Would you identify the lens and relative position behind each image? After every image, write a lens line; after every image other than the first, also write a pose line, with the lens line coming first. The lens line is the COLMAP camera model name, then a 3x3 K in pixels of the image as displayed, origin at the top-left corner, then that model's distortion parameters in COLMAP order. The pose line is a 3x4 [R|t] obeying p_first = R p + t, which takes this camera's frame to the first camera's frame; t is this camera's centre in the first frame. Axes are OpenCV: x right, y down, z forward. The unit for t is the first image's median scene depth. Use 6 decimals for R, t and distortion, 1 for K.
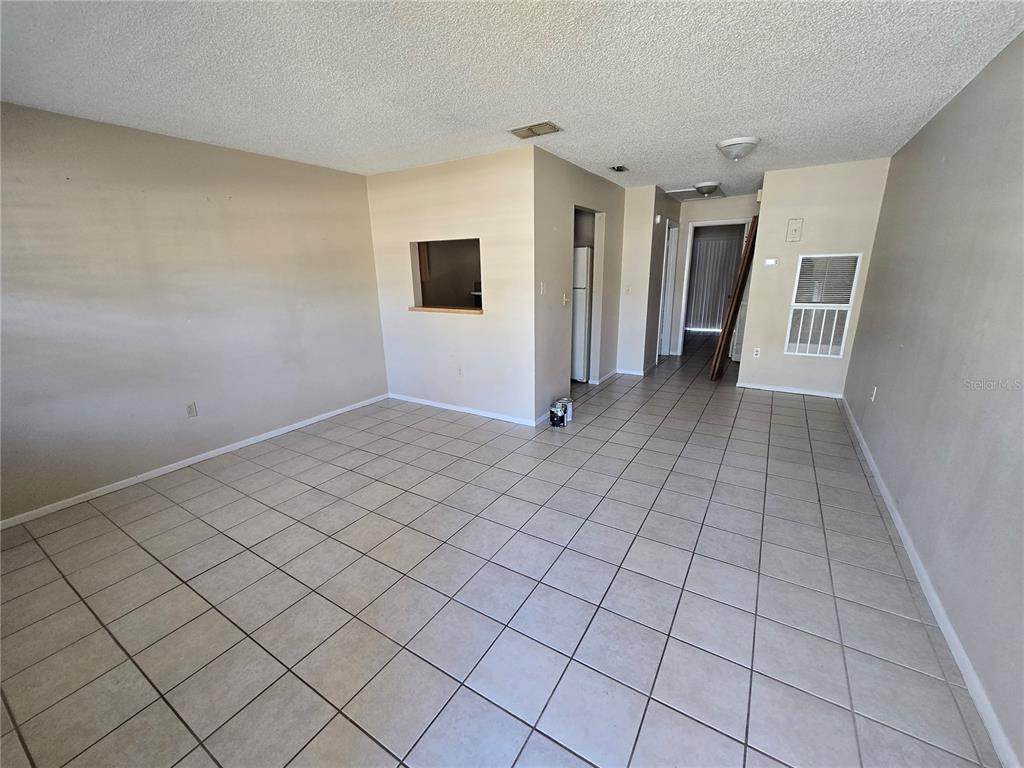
lens RADIAL K [[416.3, 0, 521.7], [0, 416.3, 390.4], [0, 0, 1]] dist [-0.002507, 0.001939]
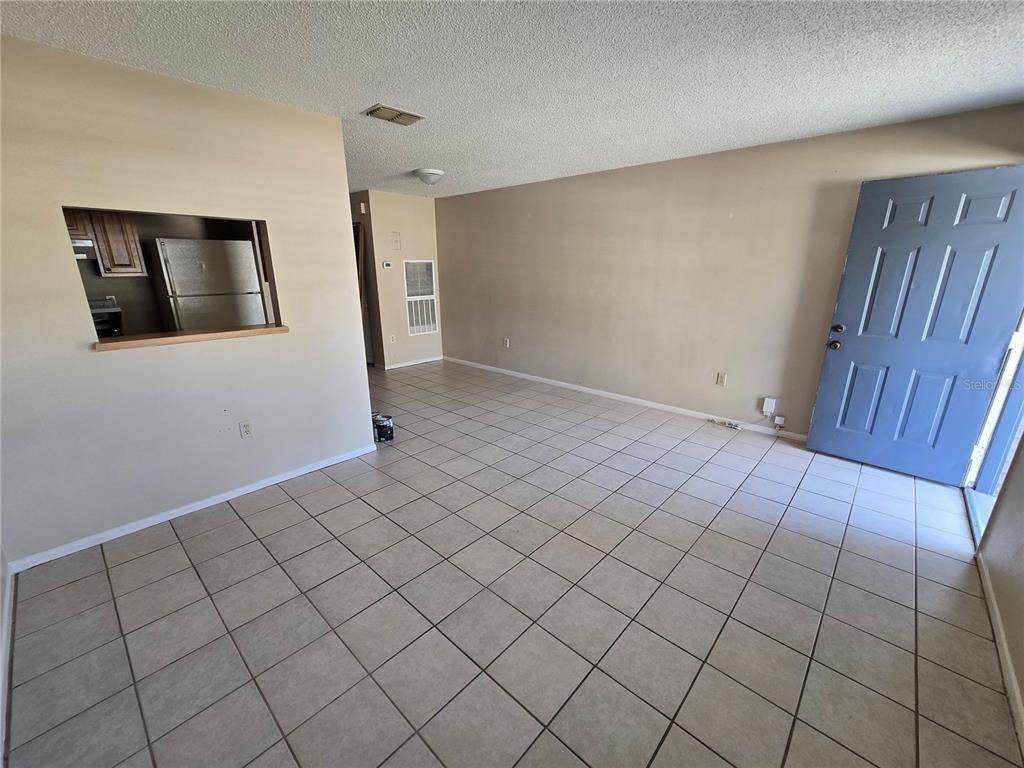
lens RADIAL K [[416.3, 0, 512.4], [0, 416.3, 387.1], [0, 0, 1]] dist [-0.002507, 0.001939]
pose [[0.202023, -0.255956, 0.945343, -0.849827], [0.273702, 0.941541, 0.196436, -0.156728], [-0.940358, 0.219058, 0.260269, 0.592458]]
